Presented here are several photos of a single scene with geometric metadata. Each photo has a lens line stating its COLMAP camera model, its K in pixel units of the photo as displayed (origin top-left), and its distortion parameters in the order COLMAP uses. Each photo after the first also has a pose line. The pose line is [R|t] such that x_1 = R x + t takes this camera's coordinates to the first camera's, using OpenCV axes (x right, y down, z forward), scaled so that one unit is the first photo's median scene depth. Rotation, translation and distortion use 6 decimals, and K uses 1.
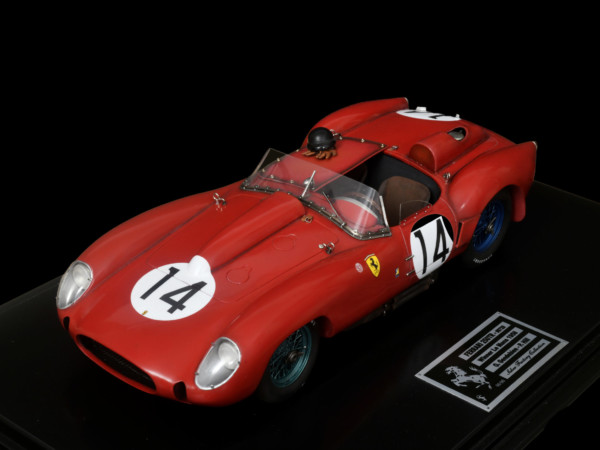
lens RADIAL K [[1261.7, 0, 300.0], [0, 1261.7, 225.0], [0, 0, 1]] dist [-0.010996, -0.221430]
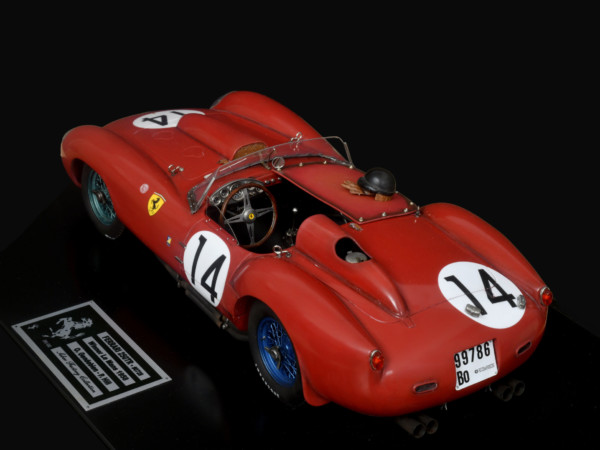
lens RADIAL K [[1261.7, 0, 300.0], [0, 1261.7, 225.0], [0, 0, 1]] dist [-0.010996, -0.221430]
pose [[-0.270087, 0.428471, -0.862244, 0.872442], [-0.504986, 0.699435, 0.505747, -0.506041], [0.819782, 0.572017, 0.027463, 1.054509]]
